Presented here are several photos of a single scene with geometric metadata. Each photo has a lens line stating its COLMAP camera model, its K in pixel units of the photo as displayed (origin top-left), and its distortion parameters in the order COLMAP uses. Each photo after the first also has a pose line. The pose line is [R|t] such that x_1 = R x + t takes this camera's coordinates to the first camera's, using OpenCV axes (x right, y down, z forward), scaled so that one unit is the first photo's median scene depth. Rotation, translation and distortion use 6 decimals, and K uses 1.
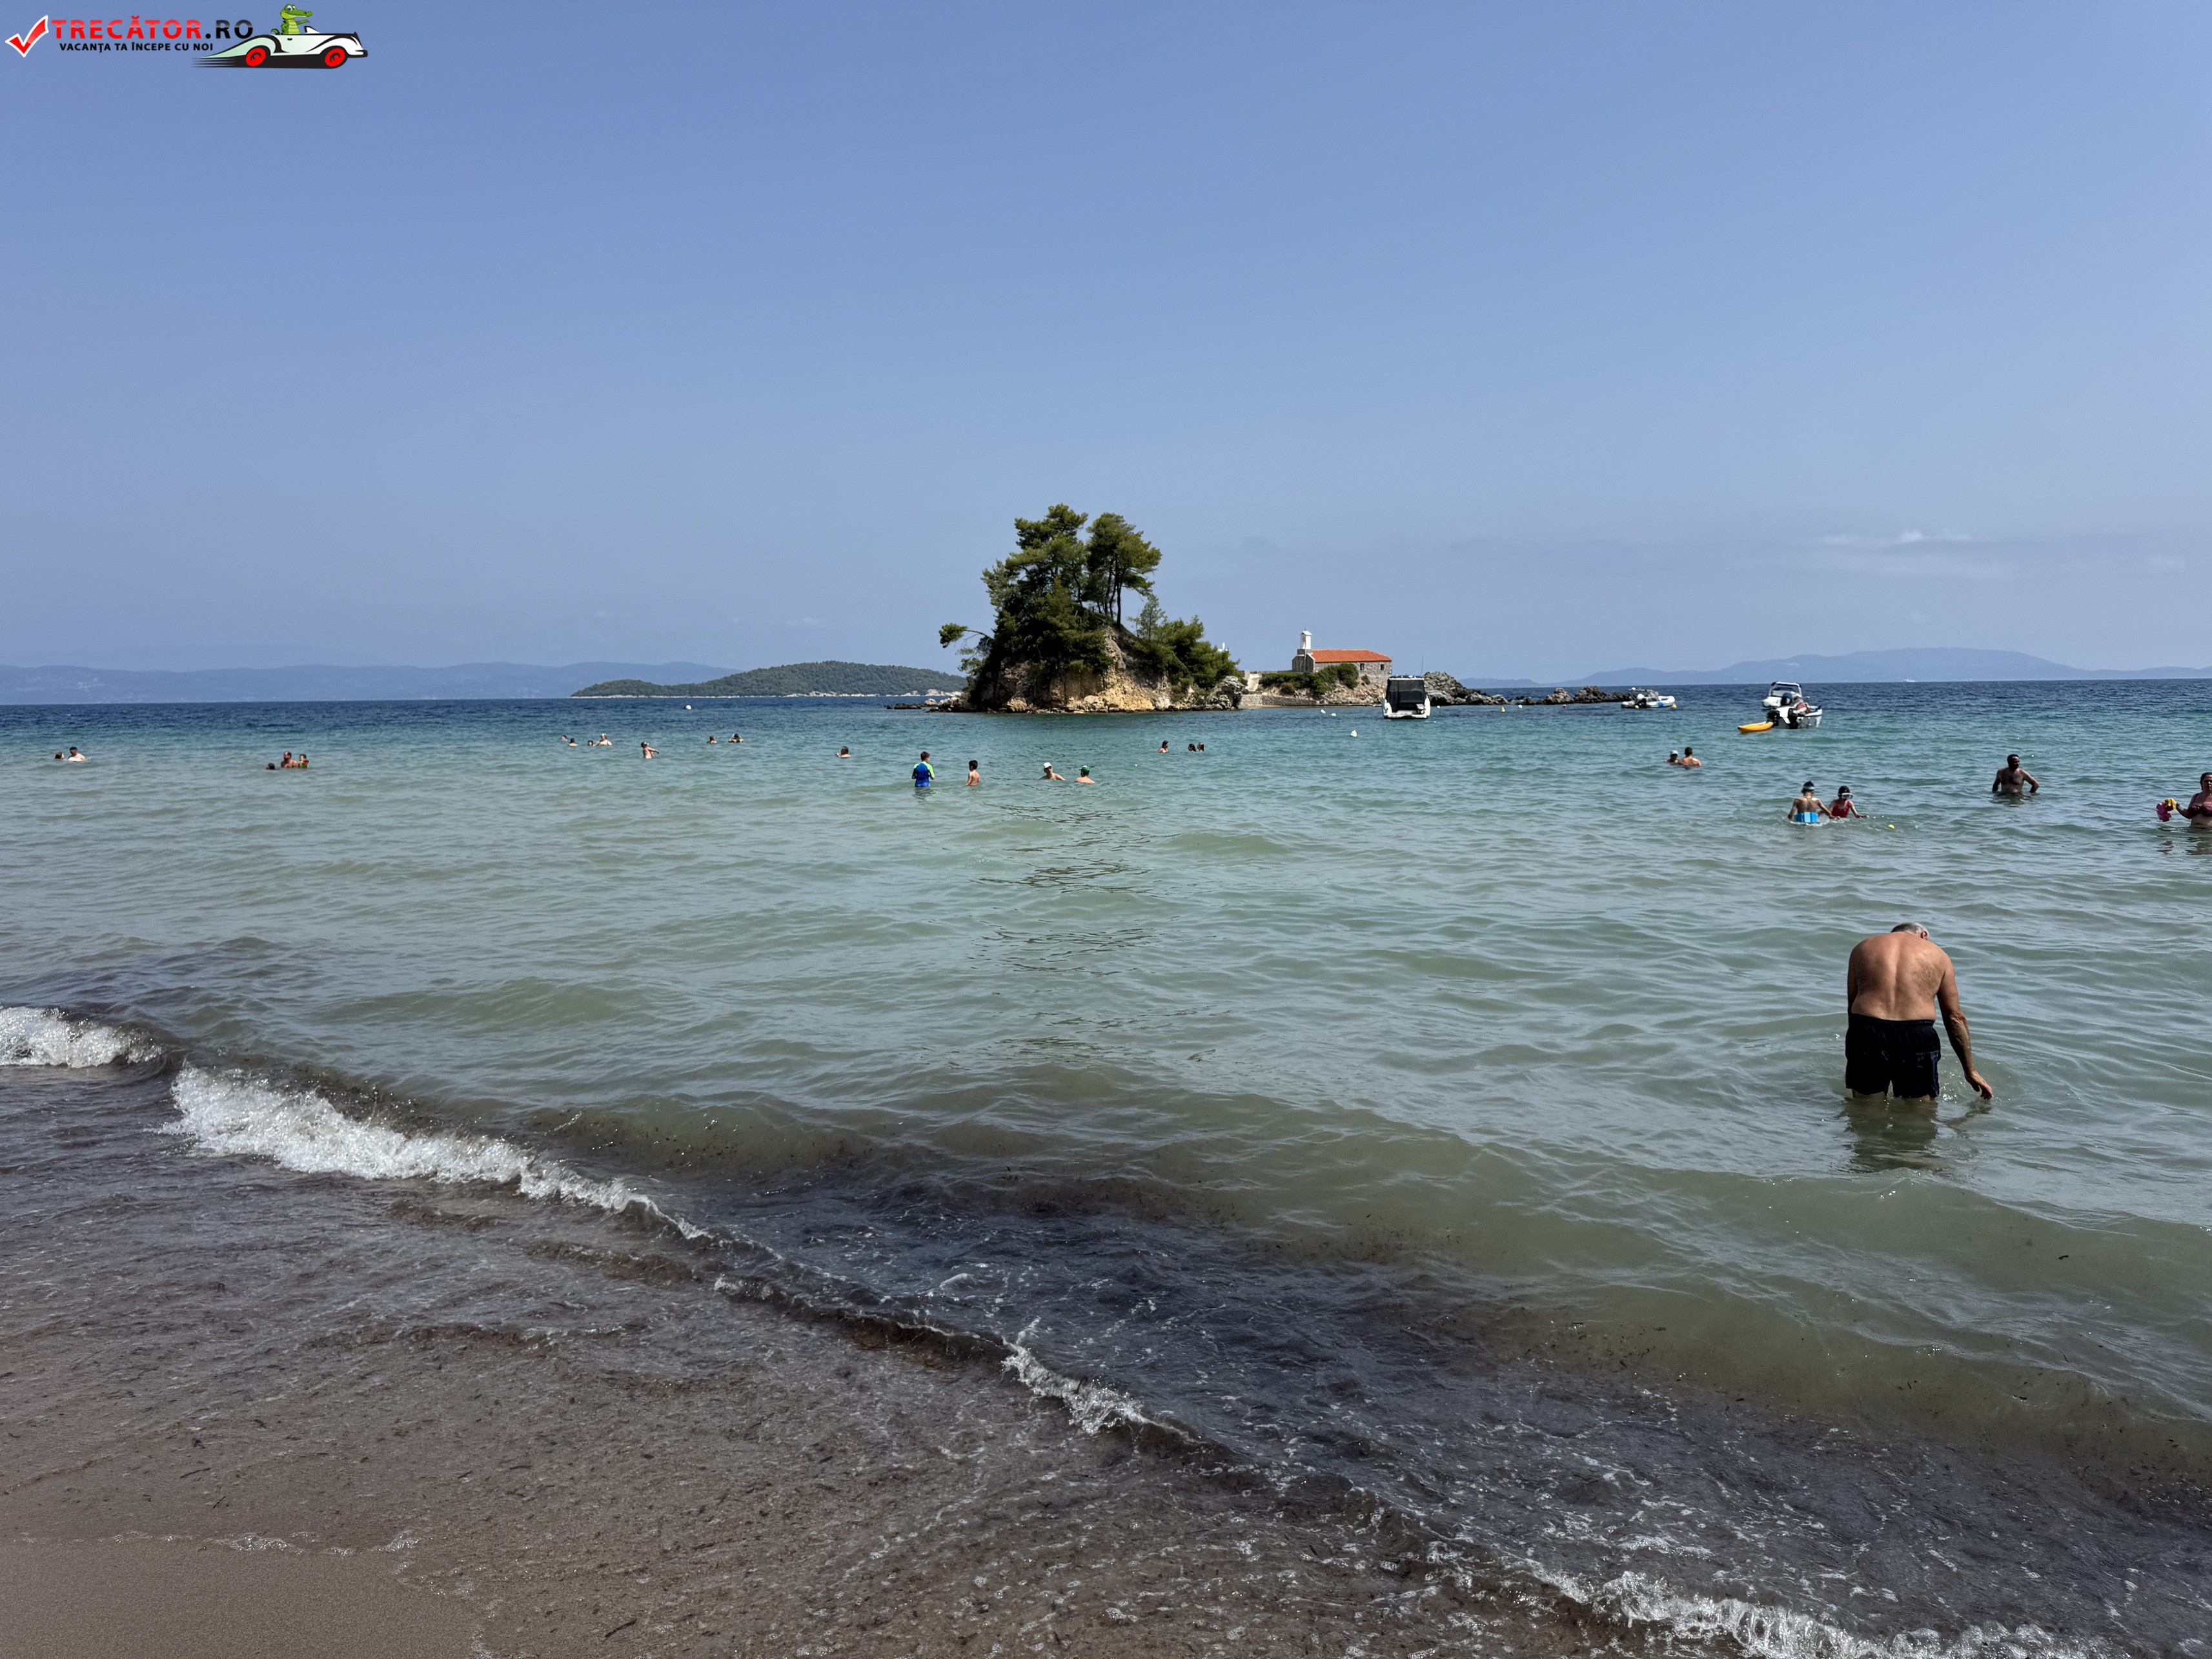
lens RADIAL K [[1543.7, 0, 1106.3], [0, 1543.7, 845.4], [0, 0, 1]] dist [0.050250, -0.059847]
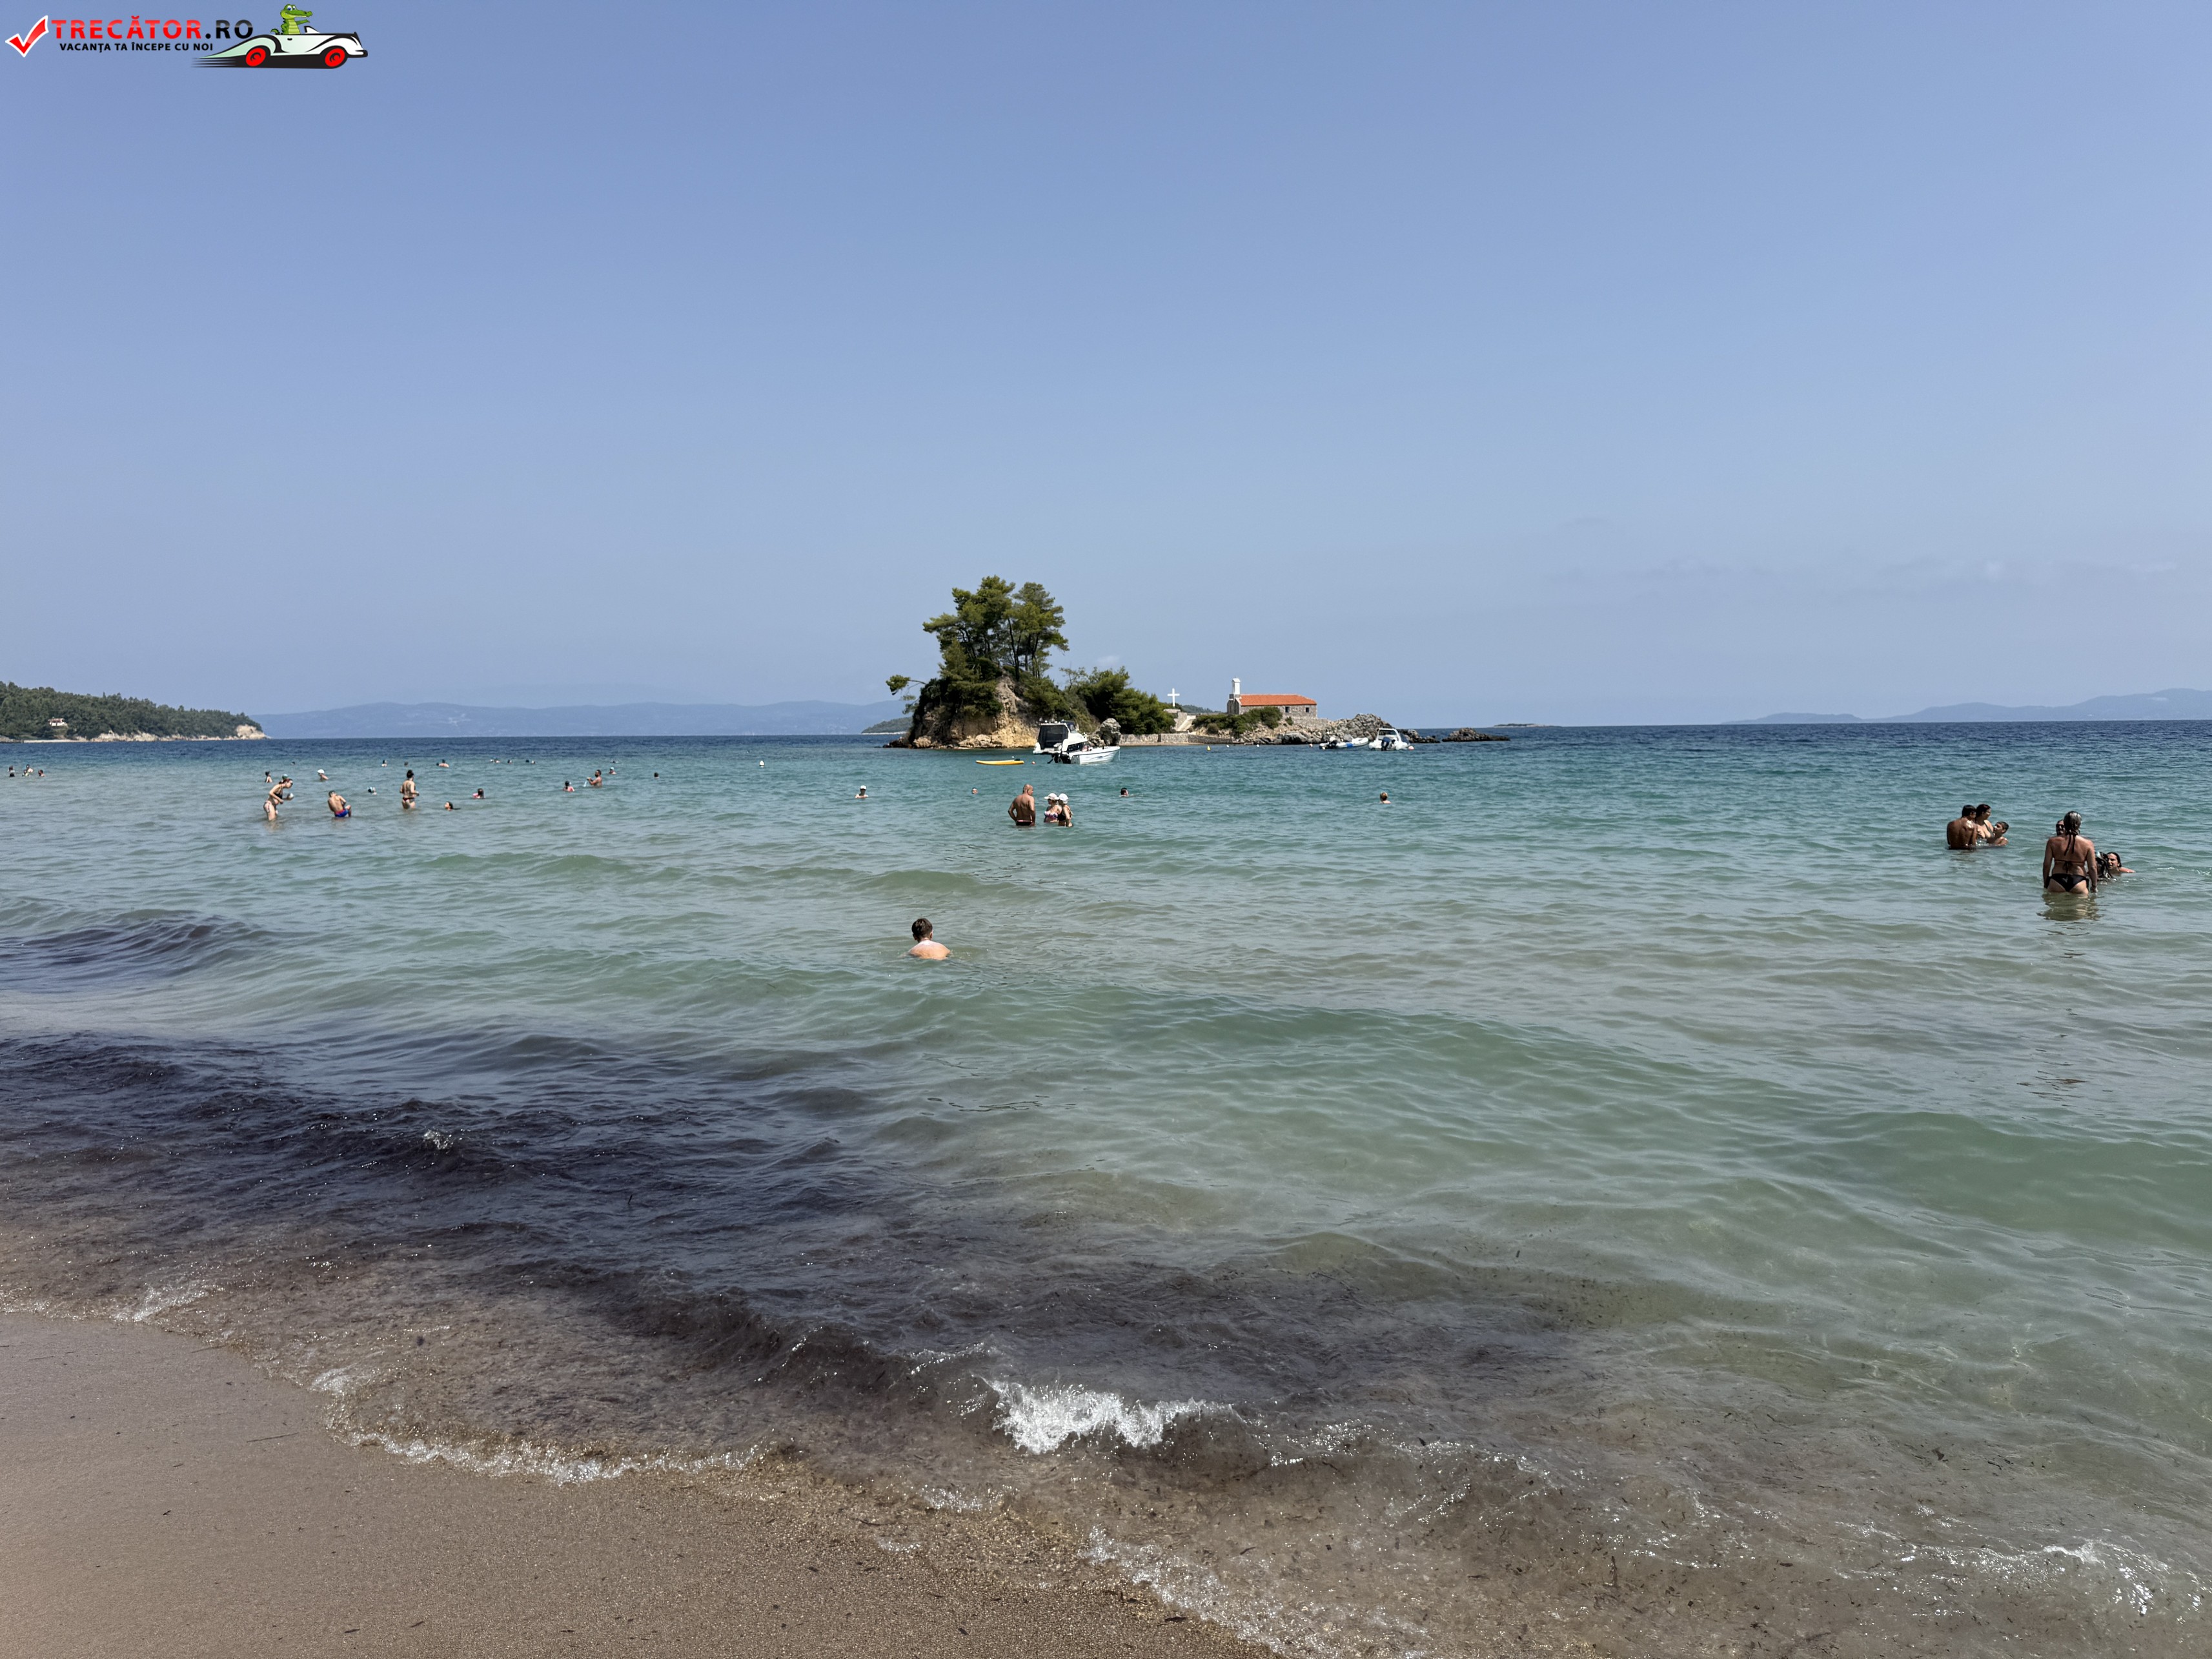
lens RADIAL K [[1543.7, 0, 1100.5], [0, 1543.7, 840.3], [0, 0, 1]] dist [0.050250, -0.059847]
pose [[0.981299, 0.016138, -0.191812, 0.284836], [-0.021144, 0.999486, -0.024079, 0.012307], [0.191325, 0.027685, 0.981136, -0.156270]]
